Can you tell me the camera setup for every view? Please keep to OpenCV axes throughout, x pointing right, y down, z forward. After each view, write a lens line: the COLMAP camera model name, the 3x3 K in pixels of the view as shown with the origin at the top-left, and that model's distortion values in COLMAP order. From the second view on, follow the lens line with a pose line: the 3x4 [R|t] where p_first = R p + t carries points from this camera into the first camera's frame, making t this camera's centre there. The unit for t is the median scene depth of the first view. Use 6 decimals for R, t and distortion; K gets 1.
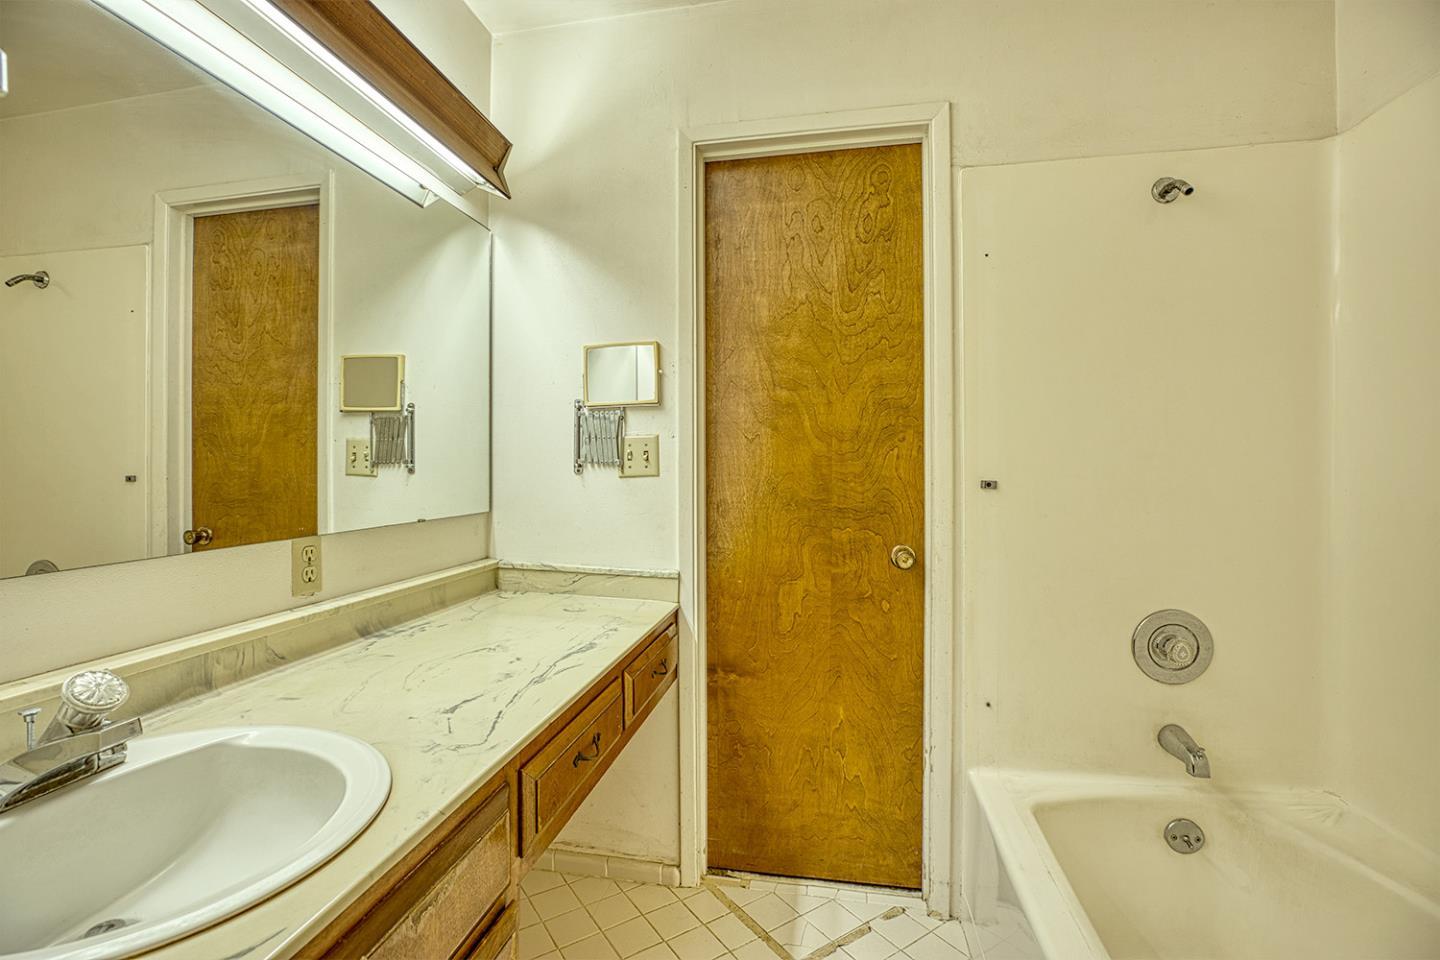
lens RADIAL K [[613.7, 0, 713.5], [0, 613.7, 447.2], [0, 0, 1]] dist [-0.038881, 0.009560]
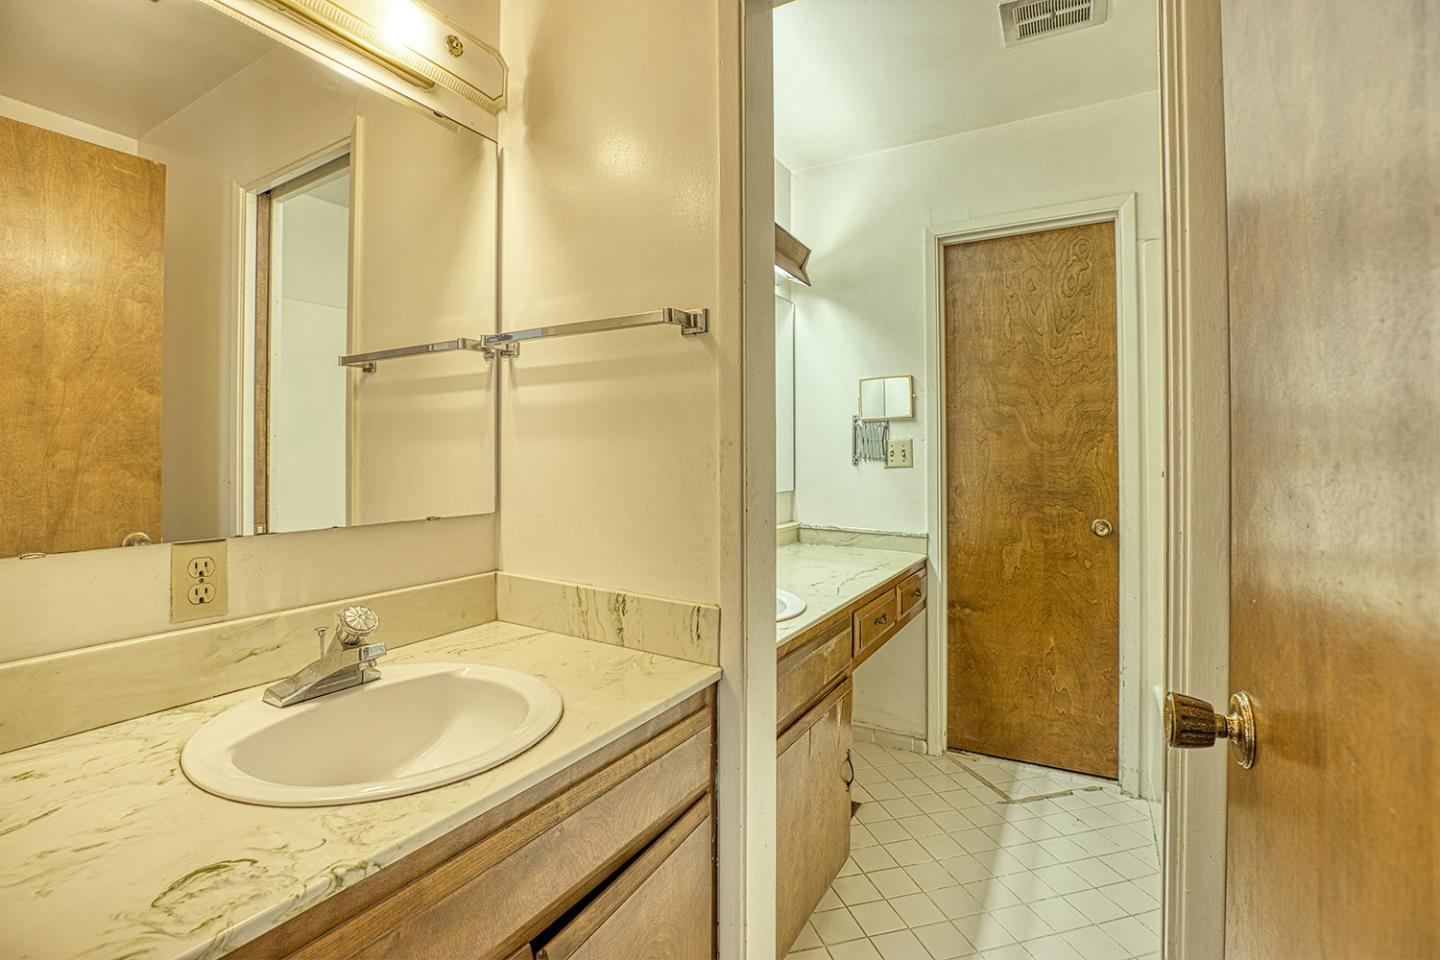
lens RADIAL K [[613.7, 0, 713.5], [0, 613.7, 447.2], [0, 0, 1]] dist [-0.038881, 0.009560]
pose [[0.935988, -0.004721, -0.352000, -0.020924], [0.006993, 0.999962, 0.005182, -0.011214], [0.351962, -0.007311, 0.935986, -0.527655]]
